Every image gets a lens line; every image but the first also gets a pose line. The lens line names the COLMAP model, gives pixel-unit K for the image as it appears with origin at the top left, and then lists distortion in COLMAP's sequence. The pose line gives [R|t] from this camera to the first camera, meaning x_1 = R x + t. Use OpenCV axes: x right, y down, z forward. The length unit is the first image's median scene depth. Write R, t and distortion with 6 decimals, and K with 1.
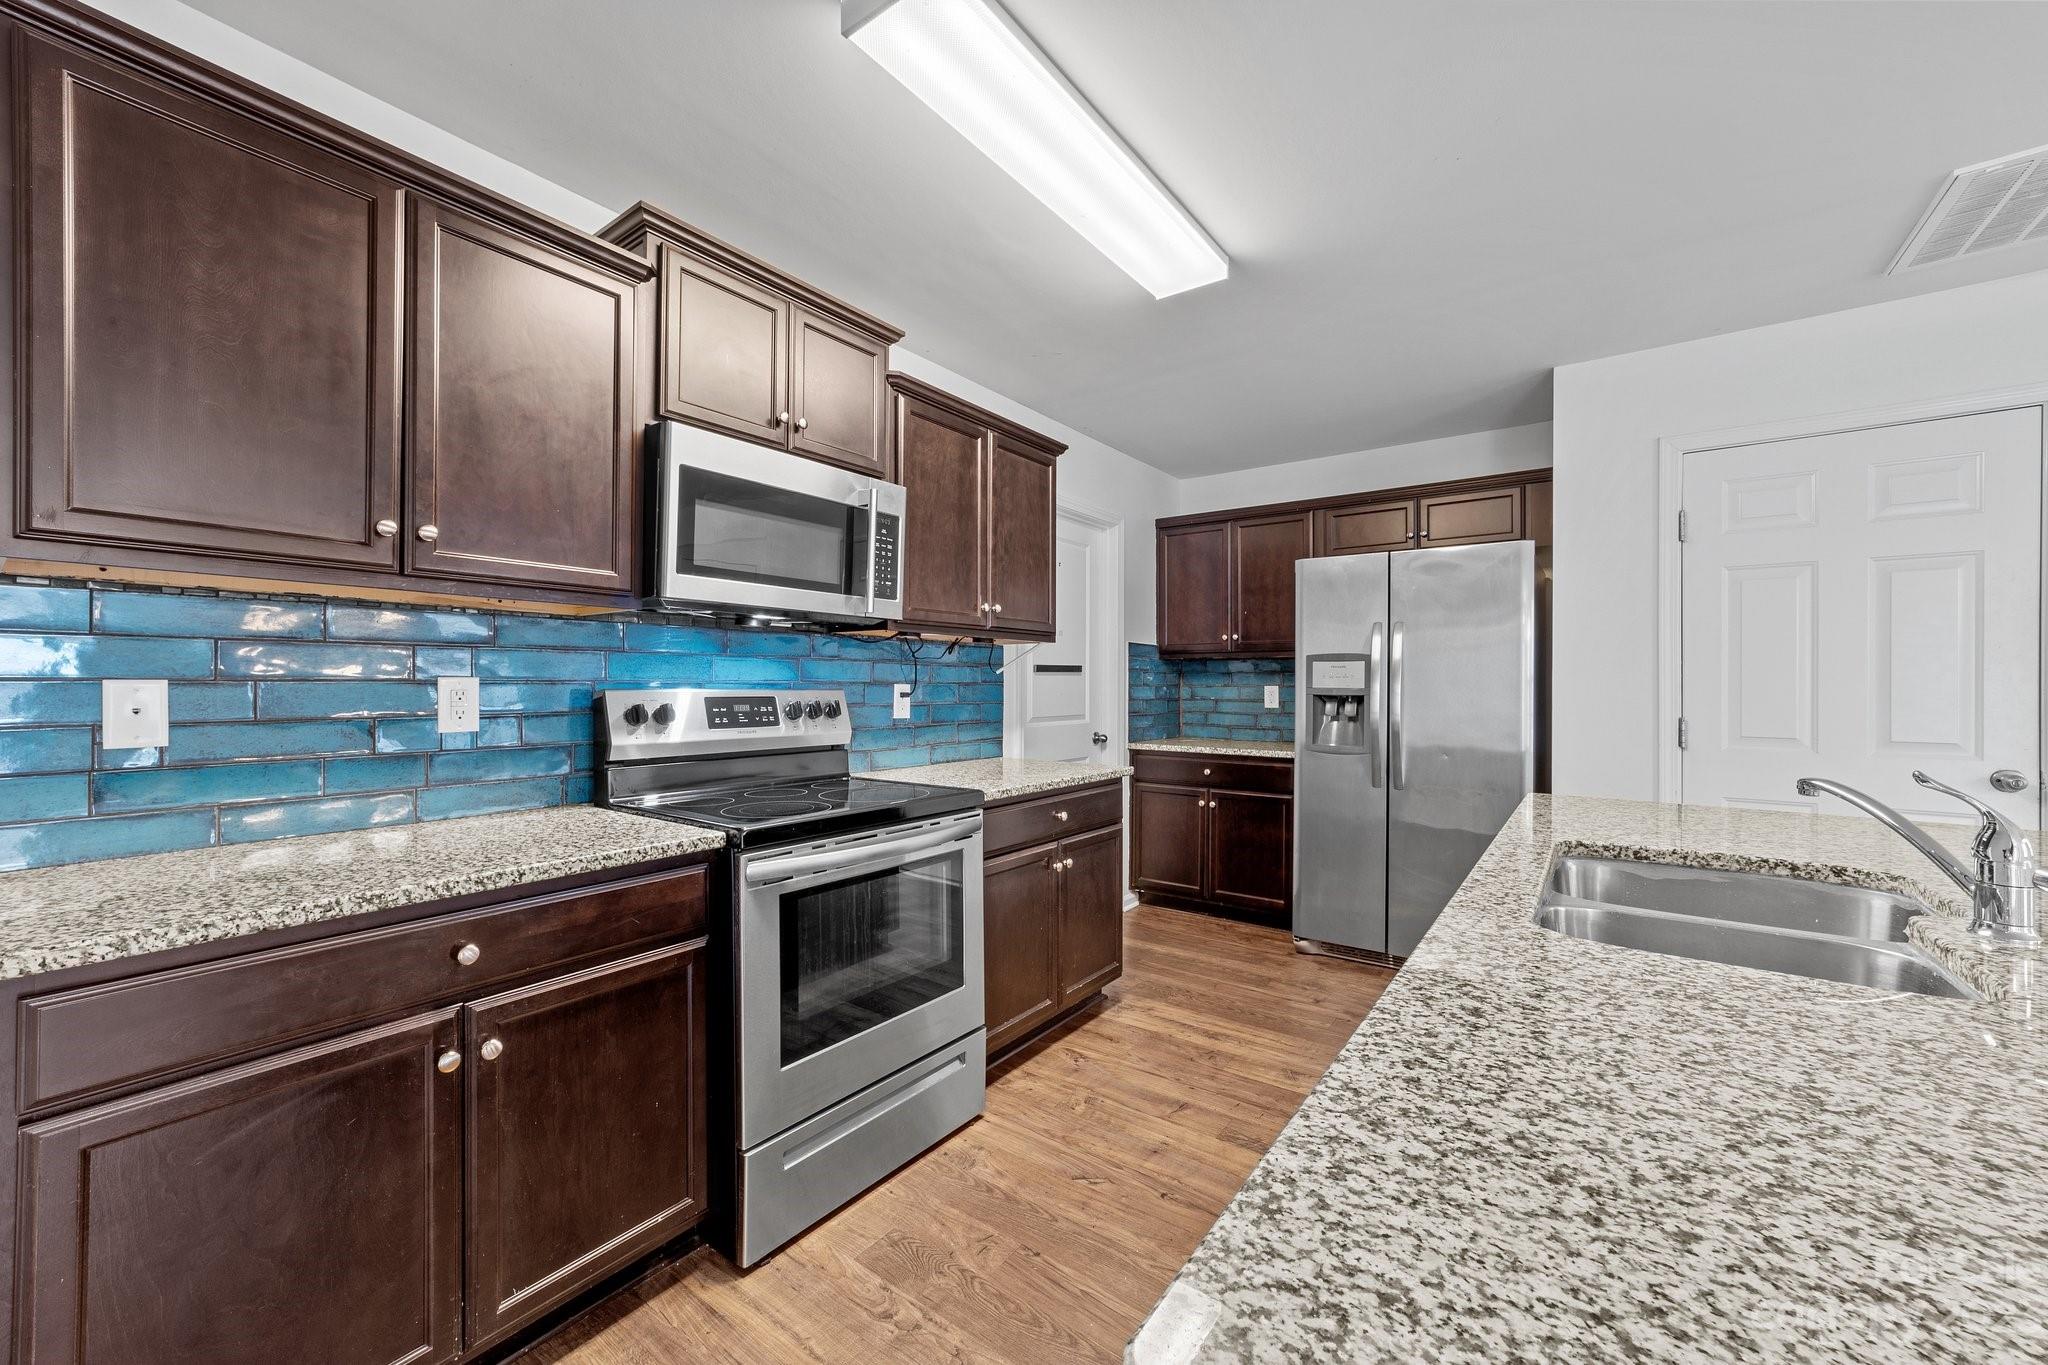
lens RADIAL K [[792.1, 0, 1032.3], [0, 792.1, 678.7], [0, 0, 1]] dist [-0.012695, 0.006002]
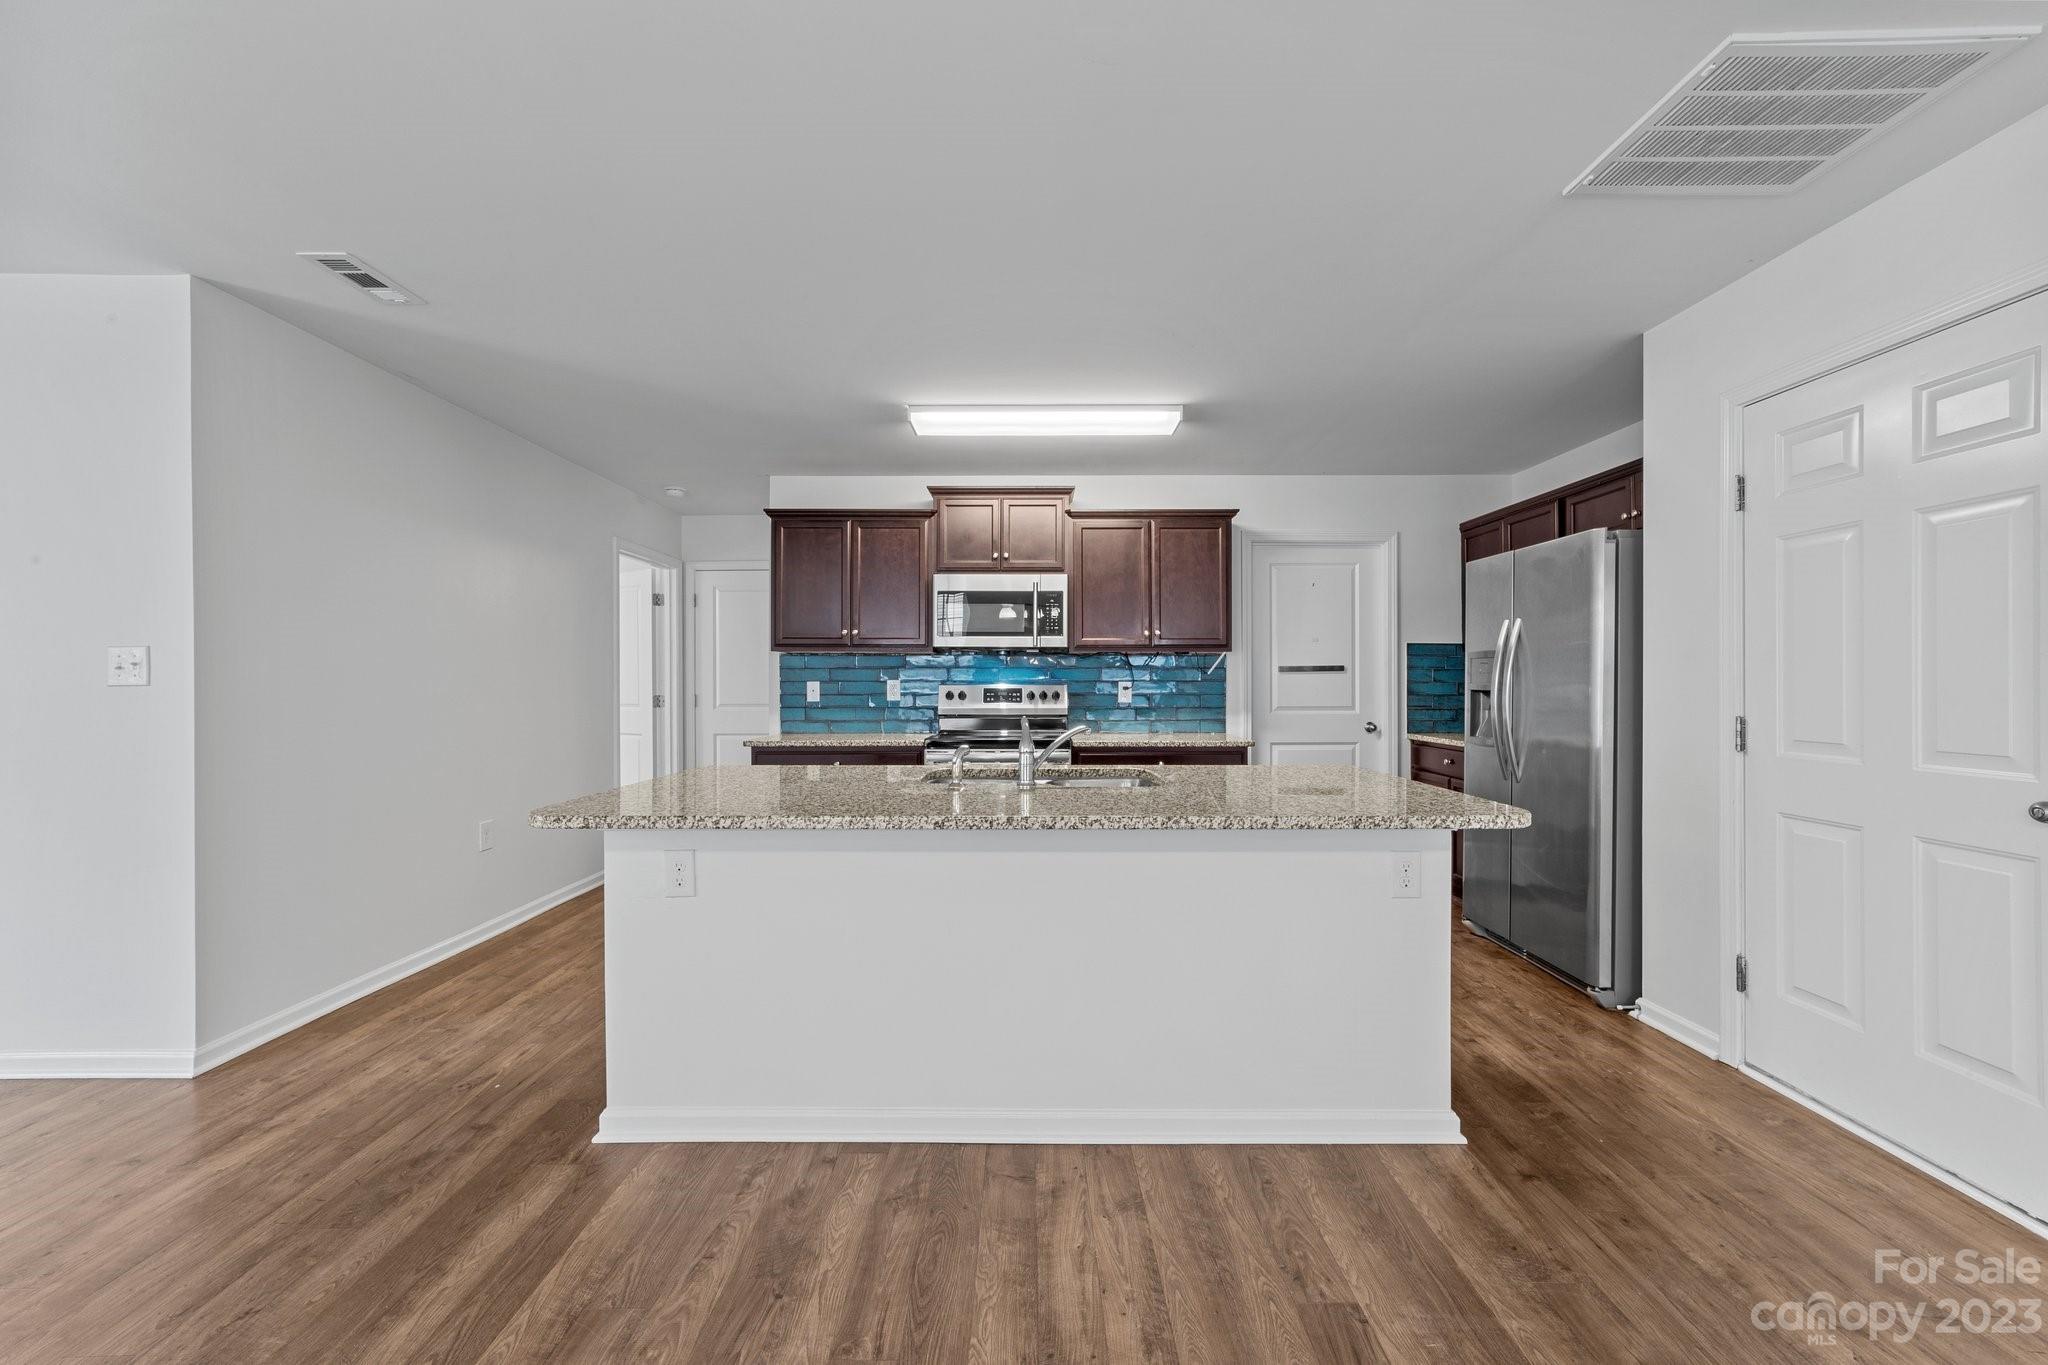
lens RADIAL K [[792.1, 0, 1025.5], [0, 792.1, 681.3], [0, 0, 1]] dist [-0.012695, 0.006002]
pose [[0.586427, -0.005653, -0.809983, 1.035044], [0.008699, 0.999962, -0.000681, 0.005575], [0.809956, -0.006646, 0.586453, -0.125615]]
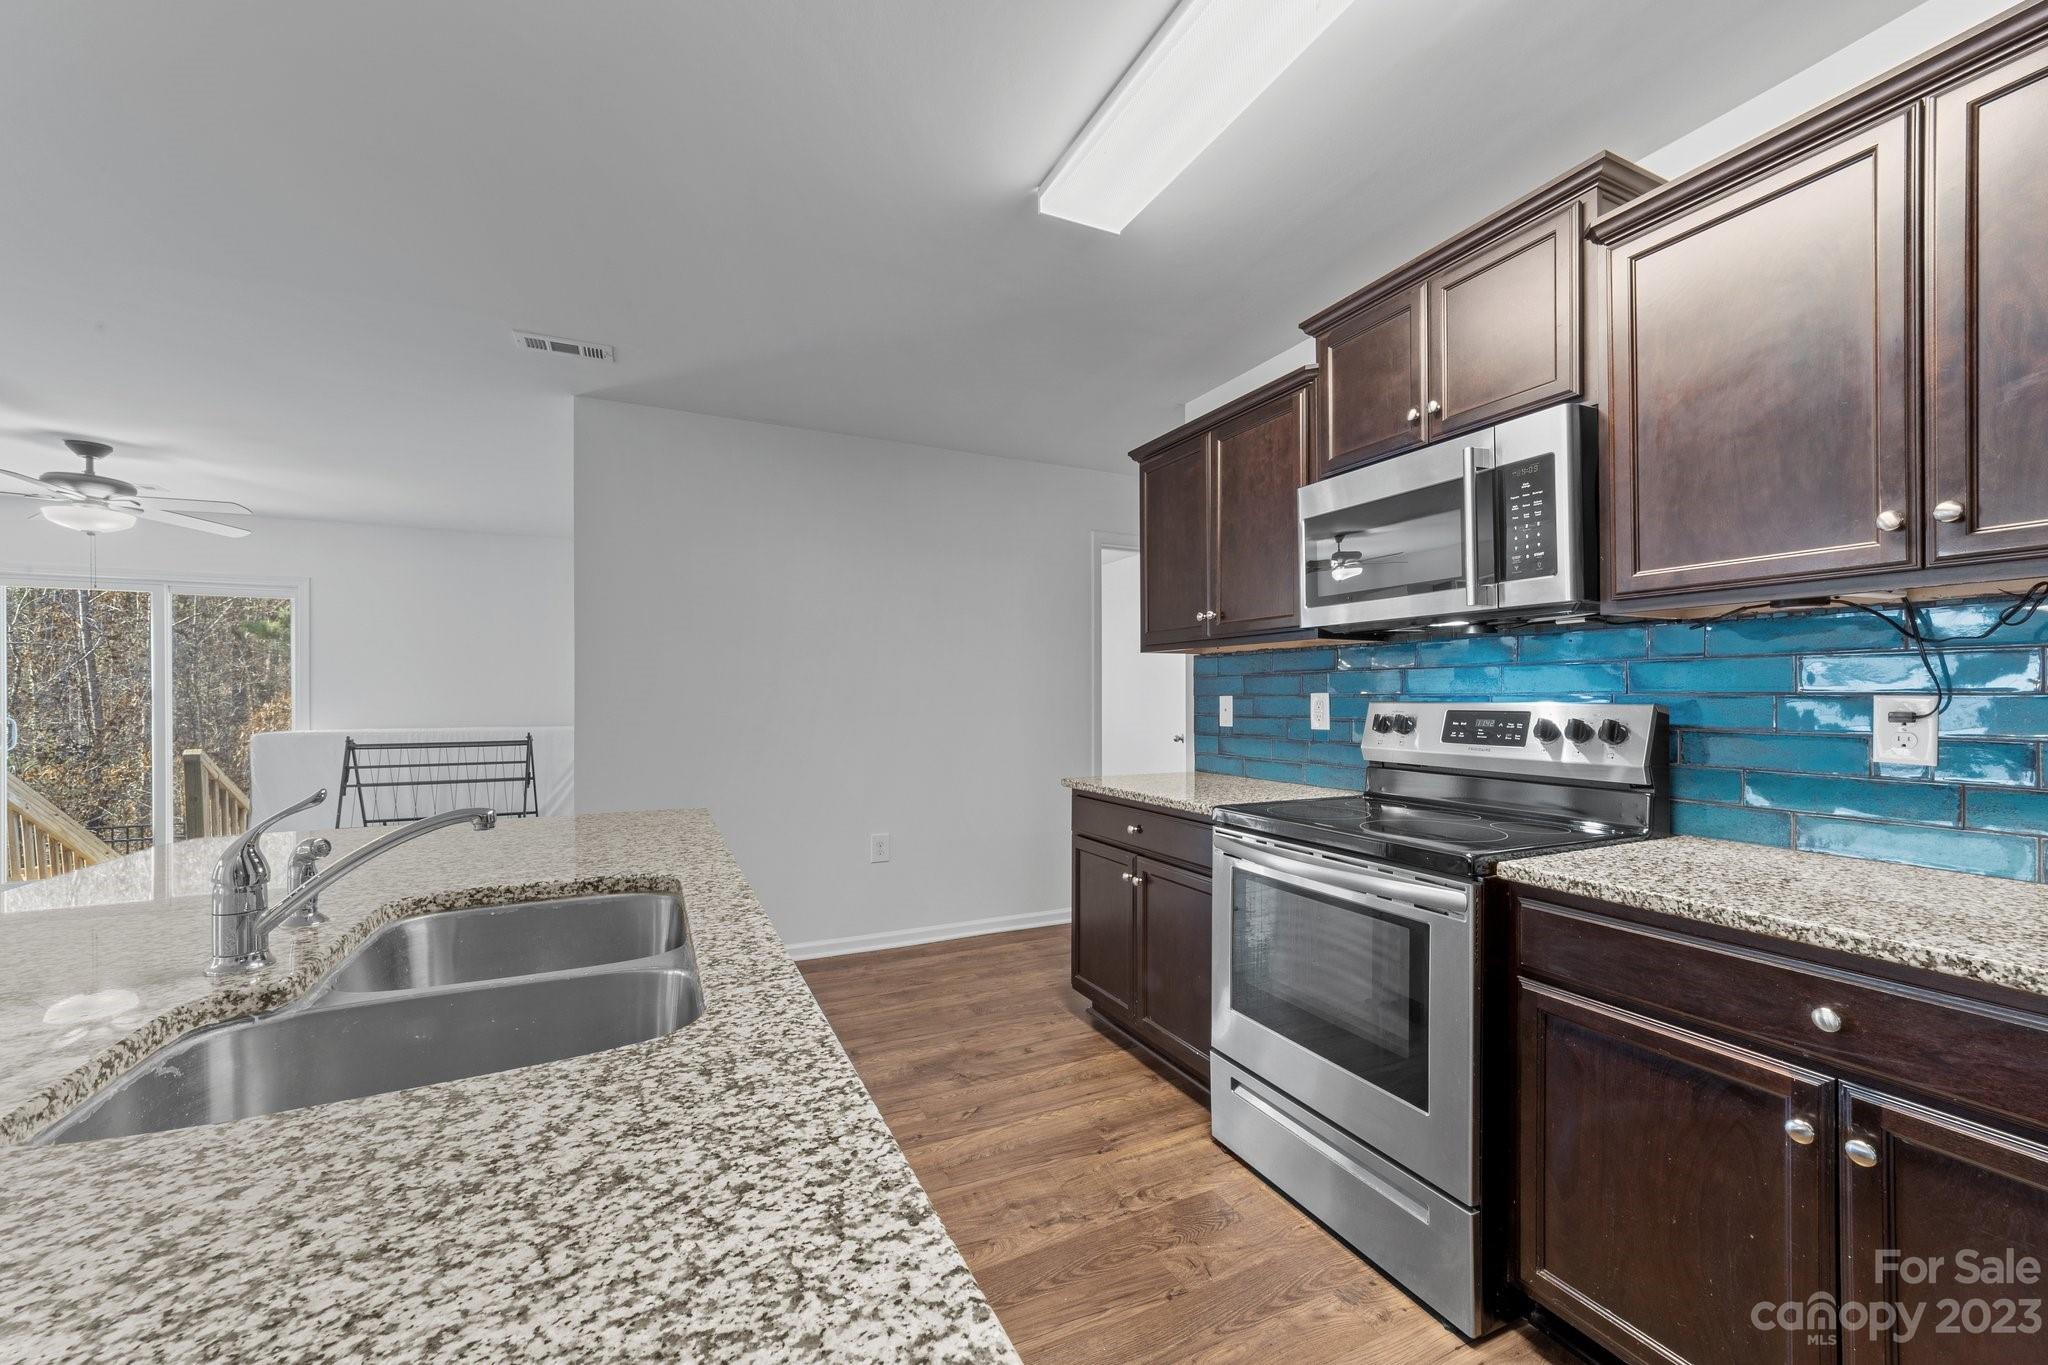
lens RADIAL K [[792.1, 0, 1028.5], [0, 792.1, 699.2], [0, 0, 1]] dist [-0.012695, 0.006002]
pose [[-0.473621, 0.000267, -0.880729, 0.526673], [0.006893, 0.999970, -0.003403, 0.007005], [0.880702, -0.007682, -0.473609, 0.747747]]
